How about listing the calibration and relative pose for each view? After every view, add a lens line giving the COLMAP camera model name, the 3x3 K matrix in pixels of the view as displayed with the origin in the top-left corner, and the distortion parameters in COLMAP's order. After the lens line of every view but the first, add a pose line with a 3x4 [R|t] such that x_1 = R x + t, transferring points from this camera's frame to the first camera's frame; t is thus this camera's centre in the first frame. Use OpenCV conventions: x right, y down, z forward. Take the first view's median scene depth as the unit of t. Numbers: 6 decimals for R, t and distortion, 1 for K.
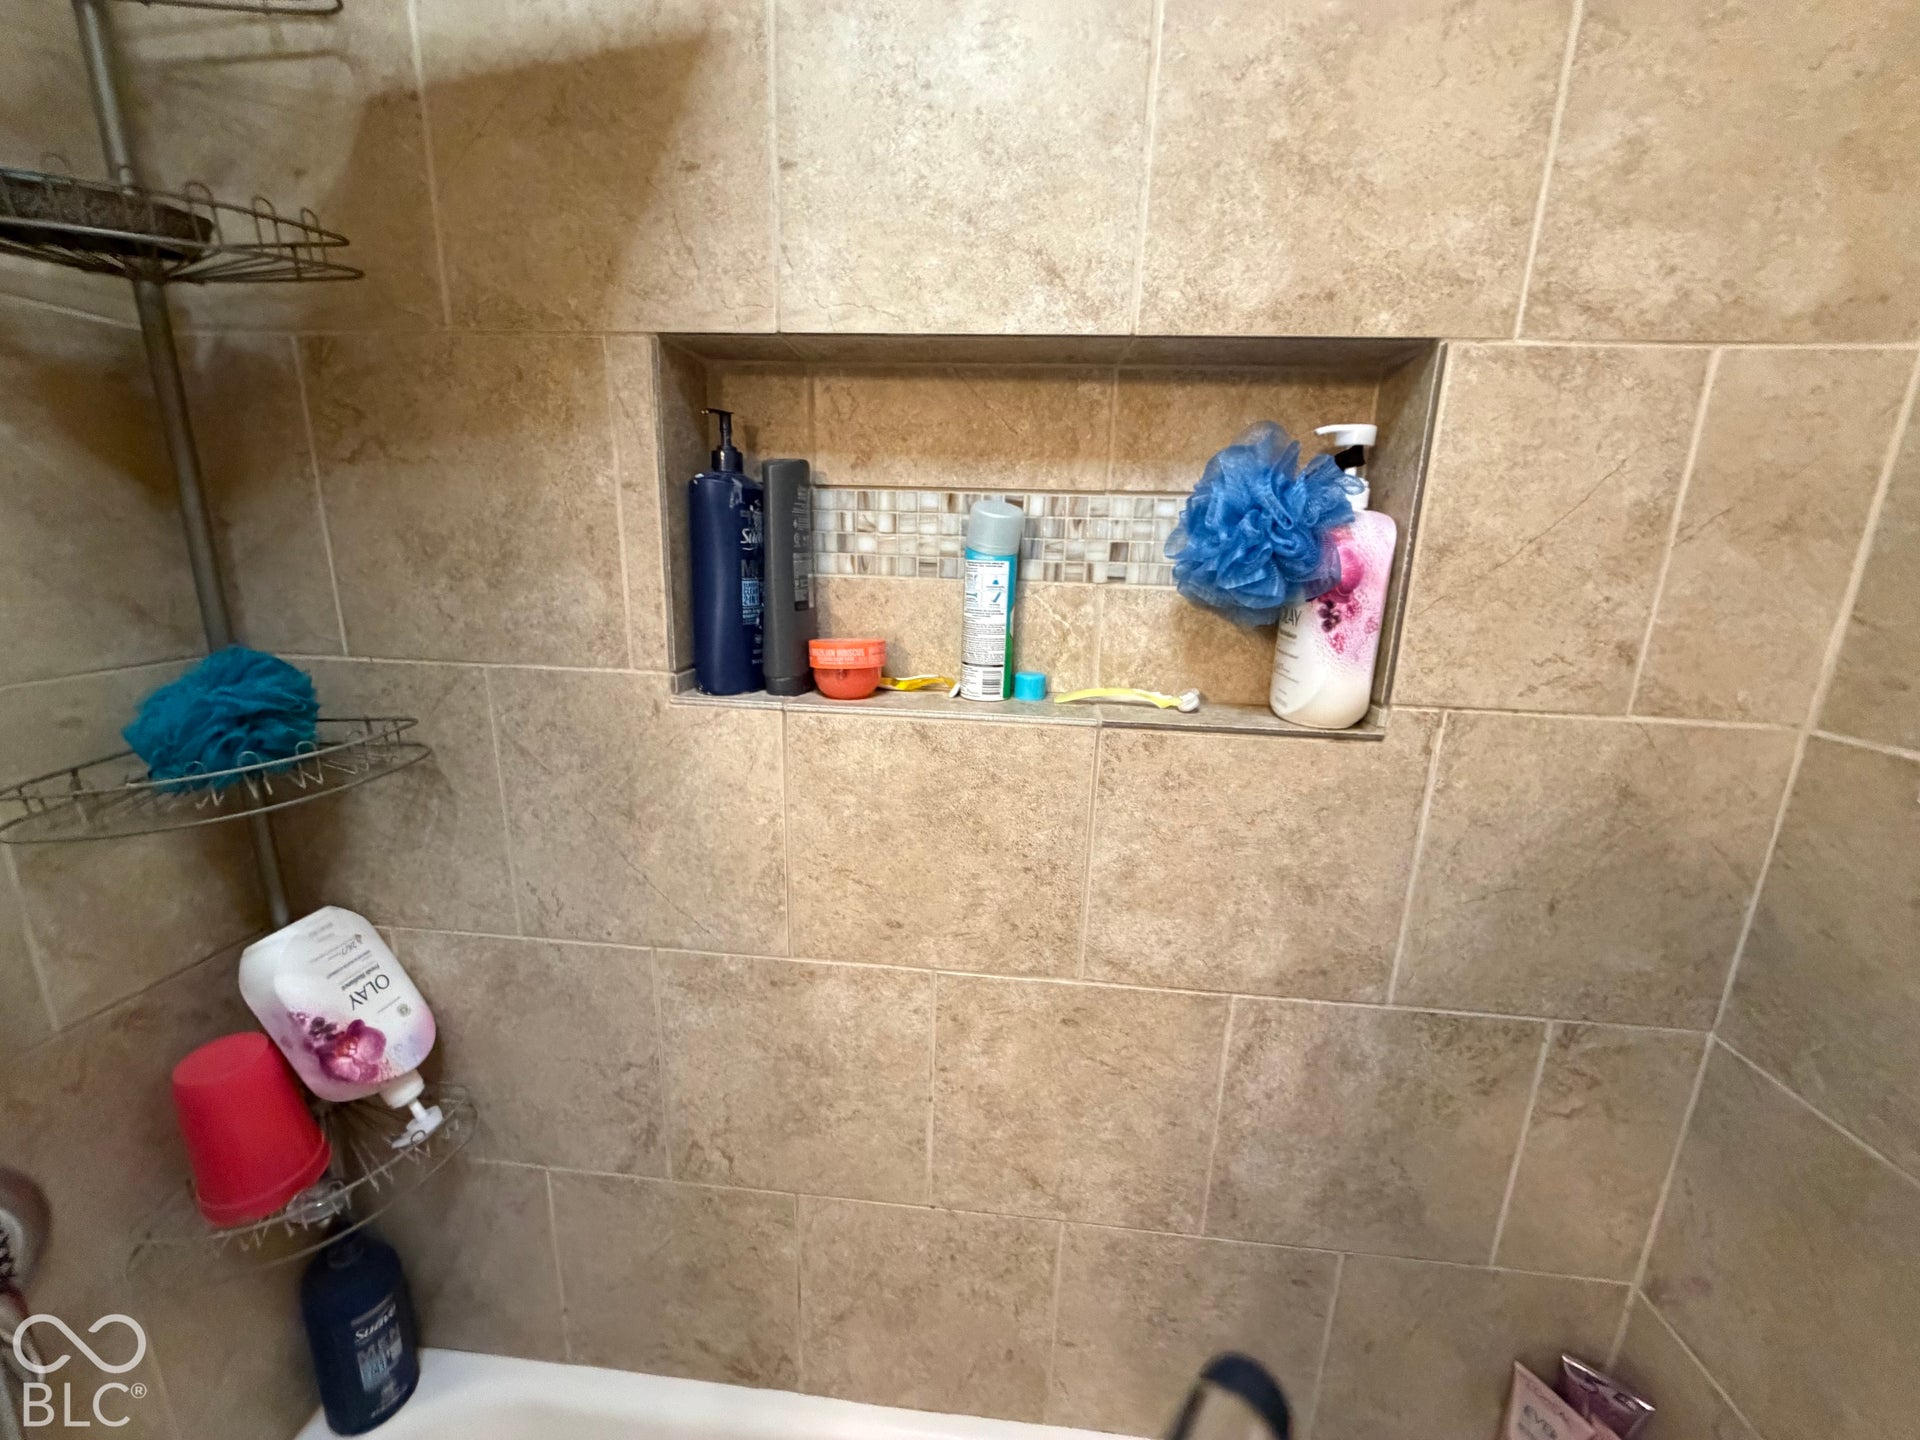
lens RADIAL K [[765.0, 0, 953.8], [0, 765.0, 723.8], [0, 0, 1]] dist [-0.000406, 0.000223]
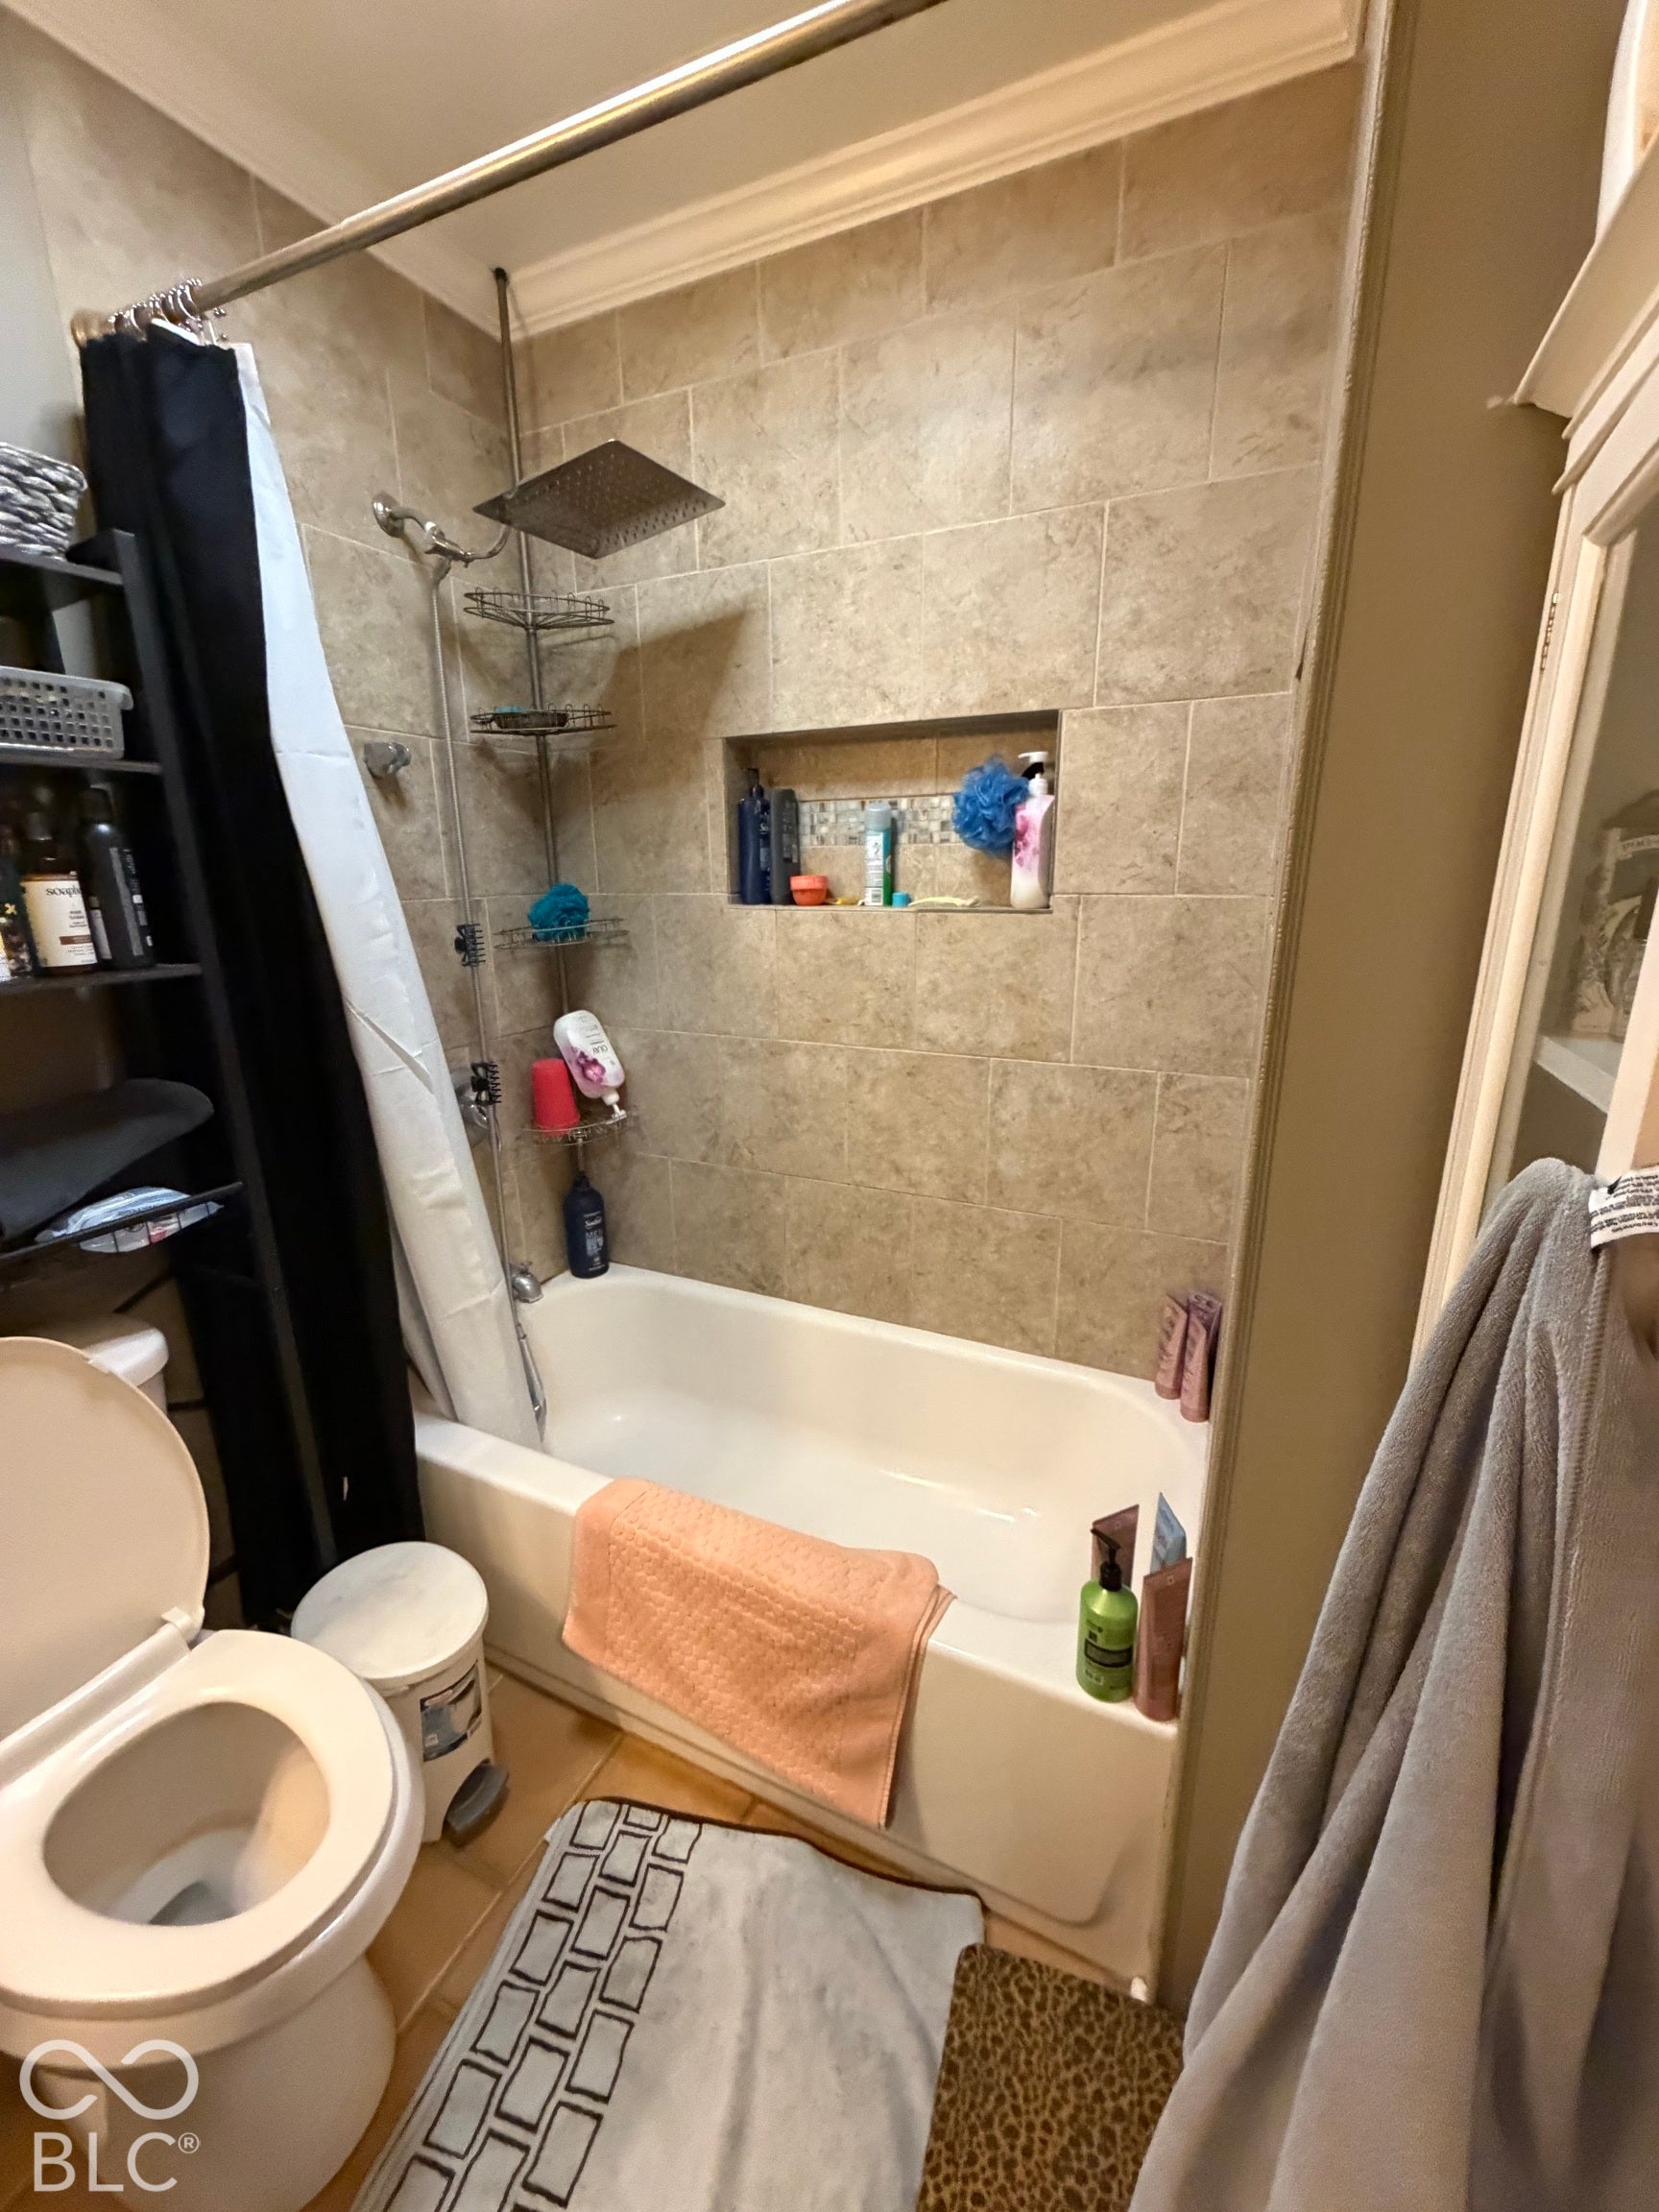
lens RADIAL K [[881.4, 0, 829.7], [0, 881.4, 1098.0], [0, 0, 1]] dist [-0.000406, 0.000223]
pose [[0.939135, 0.048617, -0.340091, 0.756876], [-0.044633, 0.998812, 0.019533, 0.439706], [0.340637, -0.003165, 0.940190, -1.211352]]
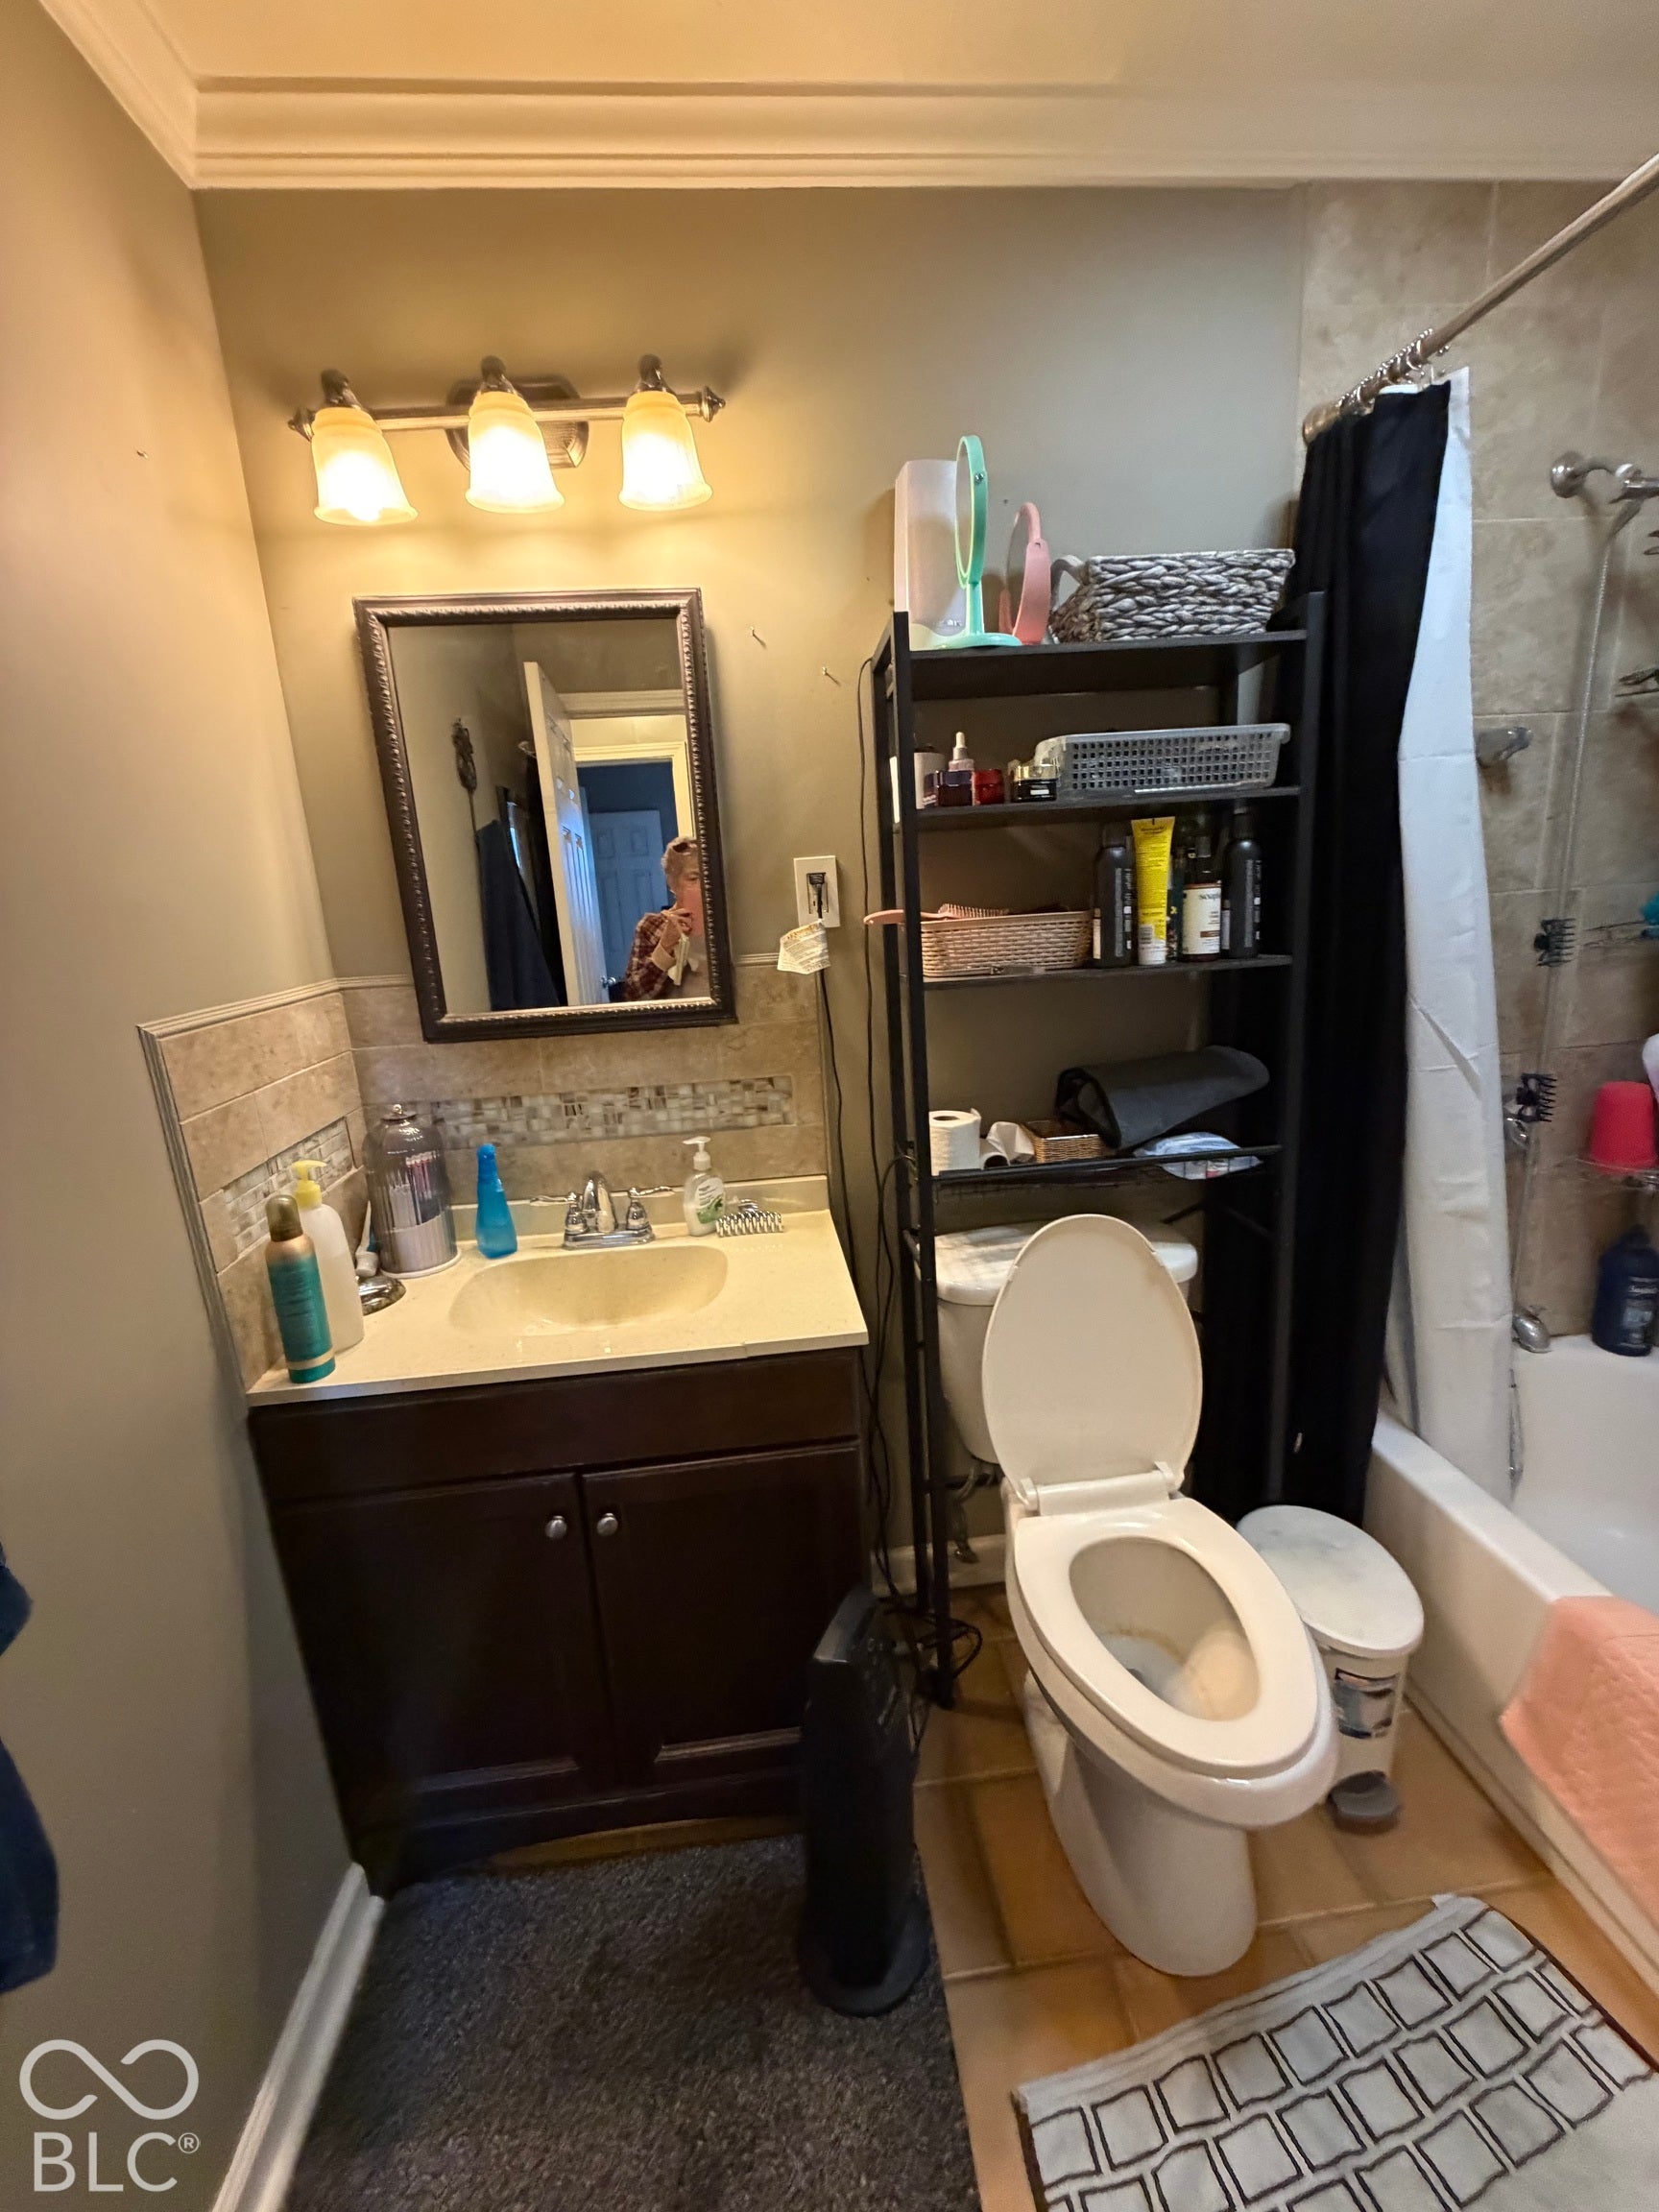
lens RADIAL K [[881.4, 0, 829.7], [0, 881.4, 1098.0], [0, 0, 1]] dist [-0.000406, 0.000223]
pose [[0.196590, 0.184552, -0.962960, 0.786226], [-0.168768, 0.973837, 0.152182, 0.453054], [0.965852, 0.132599, 0.222593, -1.407048]]
